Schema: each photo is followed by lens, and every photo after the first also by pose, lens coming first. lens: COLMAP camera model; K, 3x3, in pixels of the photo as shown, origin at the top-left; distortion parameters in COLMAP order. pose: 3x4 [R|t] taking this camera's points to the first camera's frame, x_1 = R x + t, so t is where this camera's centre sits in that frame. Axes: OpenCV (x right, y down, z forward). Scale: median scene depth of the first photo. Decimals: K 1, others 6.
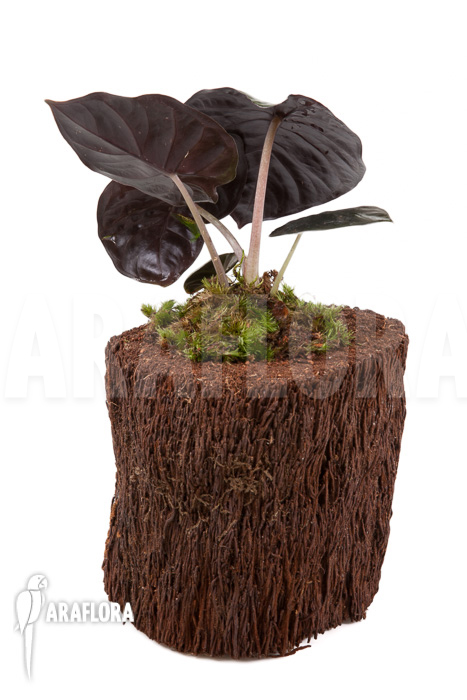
lens RADIAL K [[1867.7, 0, 233.5], [0, 1867.7, 350.0], [0, 0, 1]] dist [0.536756, 0.380894]
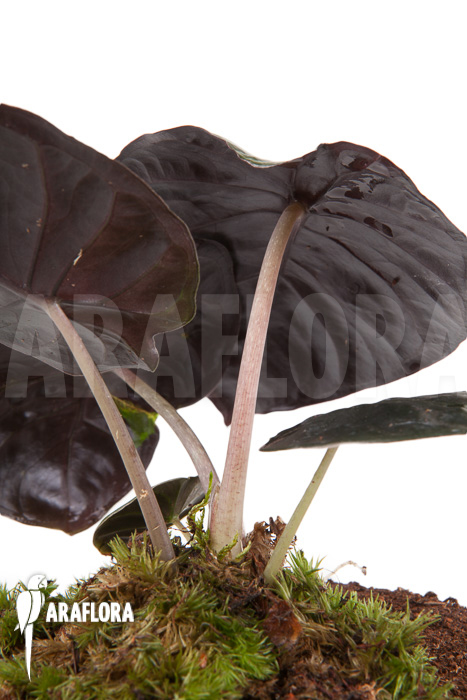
lens RADIAL K [[1867.7, 0, 233.5], [0, 1867.7, 350.0], [0, 0, 1]] dist [0.536756, 0.380894]
pose [[0.998909, 0.035504, -0.030325, 0.023686], [-0.038329, 0.994418, -0.098303, -0.038897], [0.026666, 0.099358, 0.994694, 0.539046]]
